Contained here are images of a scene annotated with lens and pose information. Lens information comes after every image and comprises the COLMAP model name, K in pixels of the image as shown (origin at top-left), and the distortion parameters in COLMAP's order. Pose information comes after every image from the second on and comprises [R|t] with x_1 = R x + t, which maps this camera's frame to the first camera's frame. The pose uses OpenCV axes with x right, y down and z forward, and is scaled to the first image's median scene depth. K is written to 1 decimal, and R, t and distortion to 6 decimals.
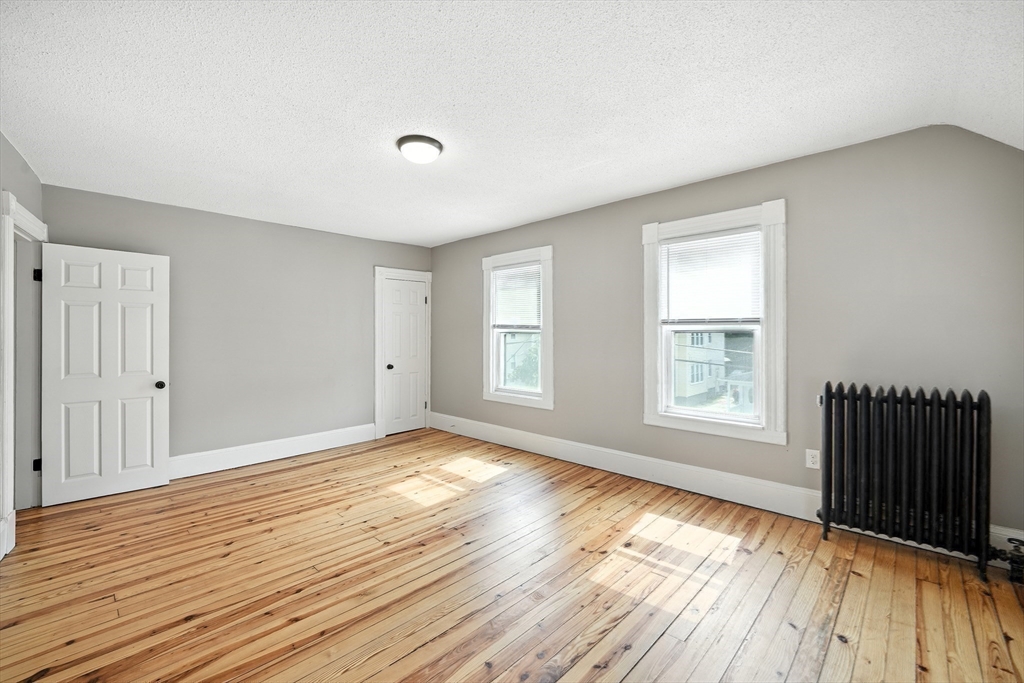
lens RADIAL K [[419.9, 0, 505.1], [0, 419.9, 336.9], [0, 0, 1]] dist [-0.001974, -0.001290]
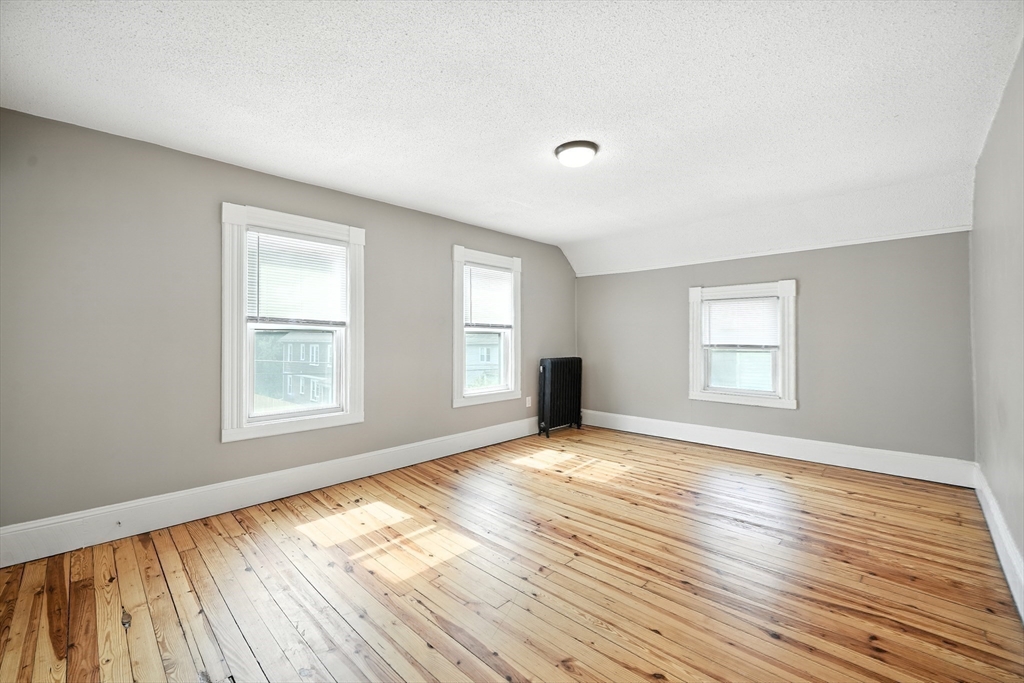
lens RADIAL K [[419.9, 0, 512.5], [0, 419.9, 339.3], [0, 0, 1]] dist [-0.001974, -0.001290]
pose [[-0.002680, 0.000346, 0.999996, -1.093409], [0.001826, 0.999998, -0.000341, 0.010536], [-0.999995, 0.001825, -0.002680, 1.028376]]
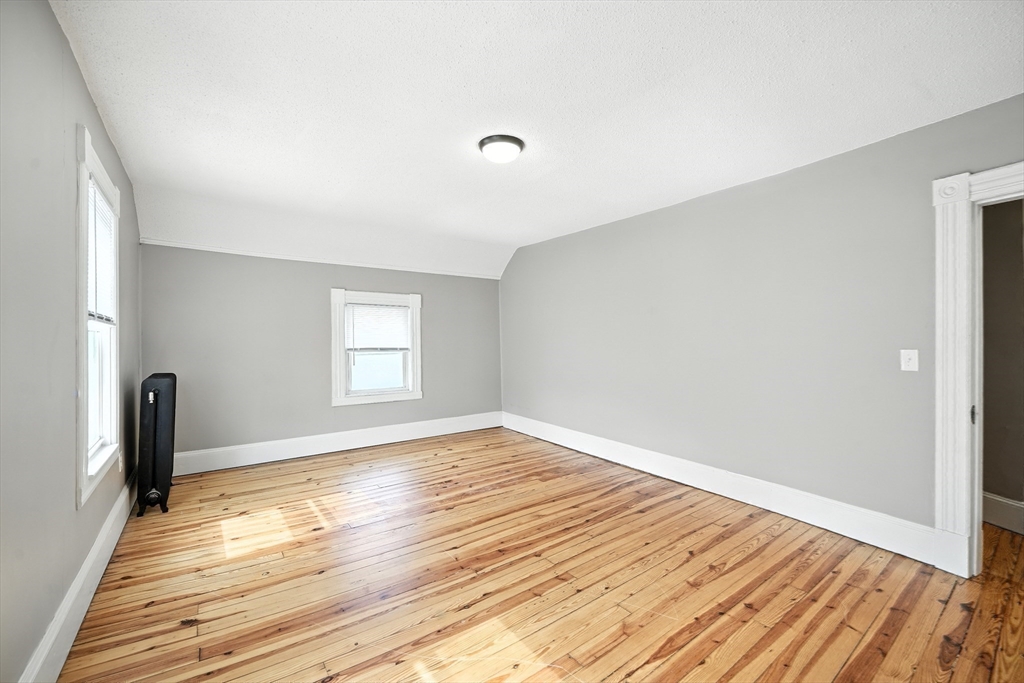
lens RADIAL K [[419.9, 0, 505.0], [0, 419.9, 338.2], [0, 0, 1]] dist [-0.001974, -0.001290]
pose [[-0.984816, 0.007094, 0.173455, -0.339363], [0.006571, 0.999972, -0.003589, 0.002535], [-0.173475, -0.002395, -0.984835, 1.751003]]
